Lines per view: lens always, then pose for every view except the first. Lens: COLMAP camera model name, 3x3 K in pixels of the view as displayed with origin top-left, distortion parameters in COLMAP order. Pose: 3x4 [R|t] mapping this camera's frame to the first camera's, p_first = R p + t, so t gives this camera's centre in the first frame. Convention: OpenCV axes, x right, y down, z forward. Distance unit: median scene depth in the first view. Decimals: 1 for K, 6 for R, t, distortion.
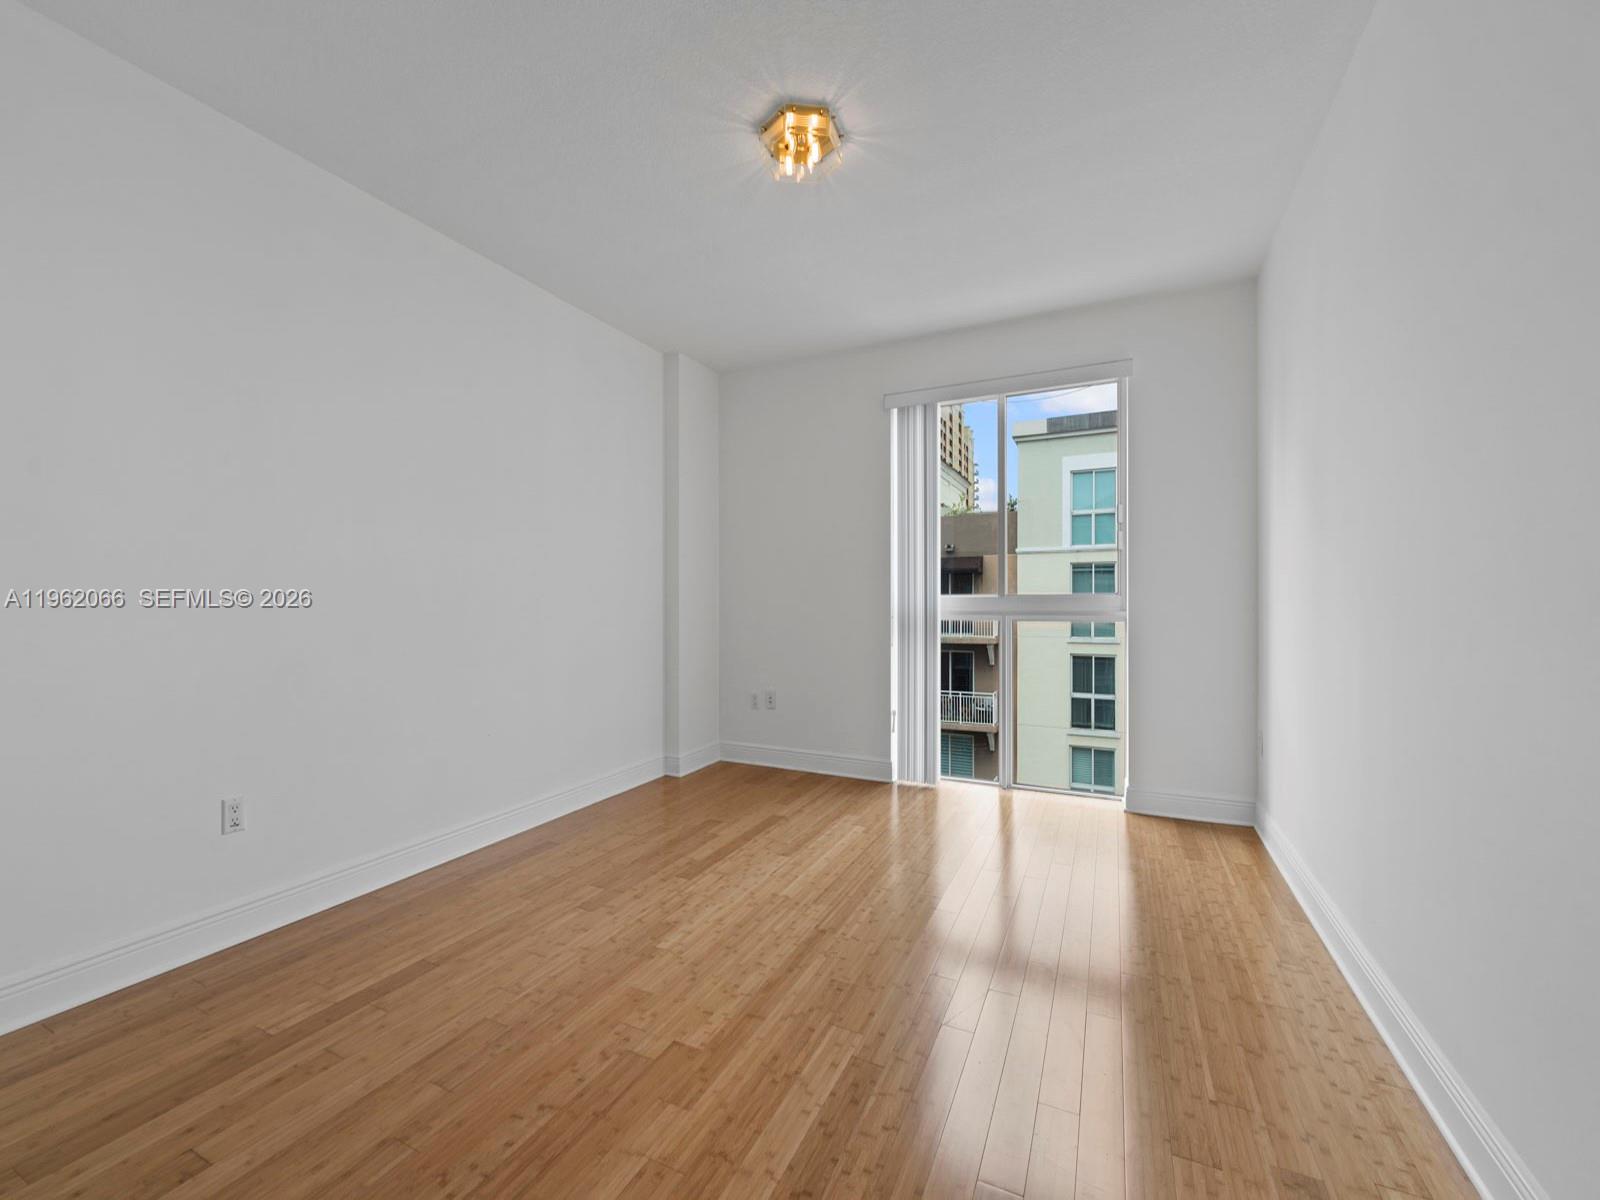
lens RADIAL K [[650.5, 0, 794.4], [0, 650.5, 597.3], [0, 0, 1]] dist [-0.000042, 0.000320]
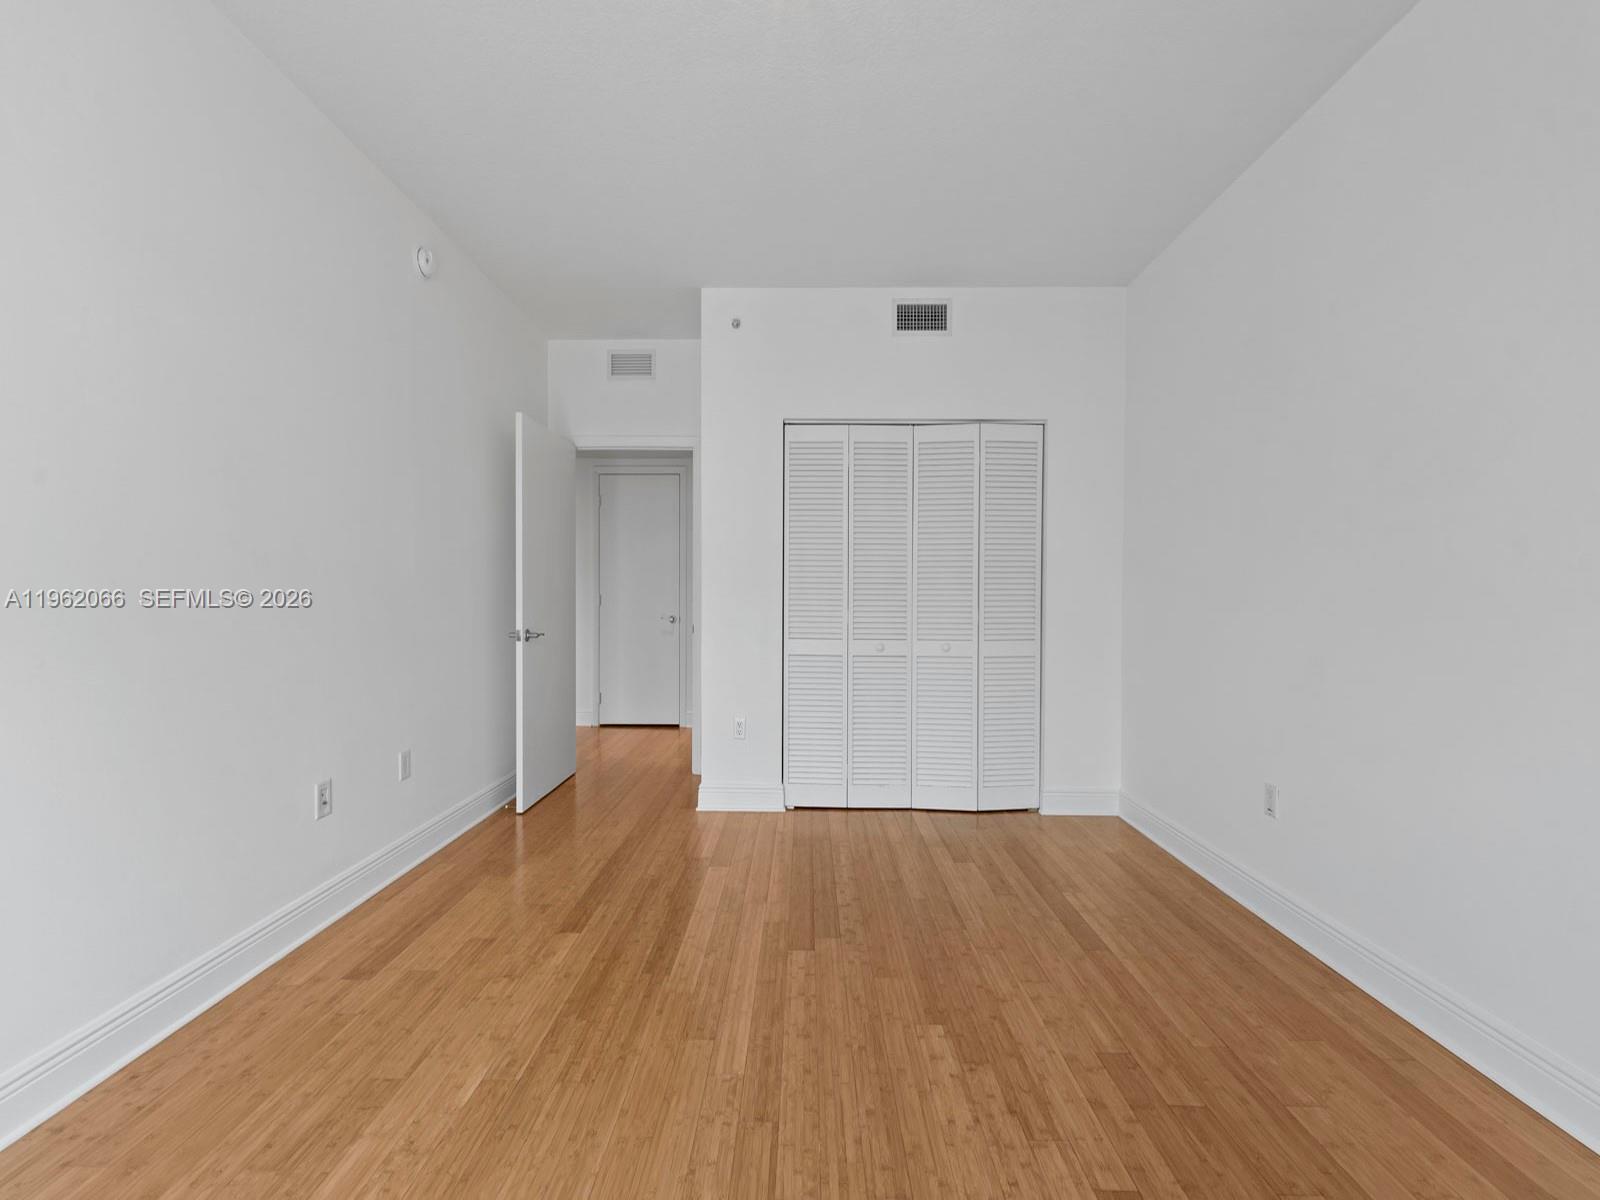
lens RADIAL K [[650.5, 0, 798.5], [0, 650.5, 600.9], [0, 0, 1]] dist [-0.000042, 0.000320]
pose [[-0.903682, -0.001415, -0.428203, 0.326527], [-0.001188, 0.999999, -0.000796, 0.012632], [0.428204, -0.000210, -0.903682, 1.837160]]
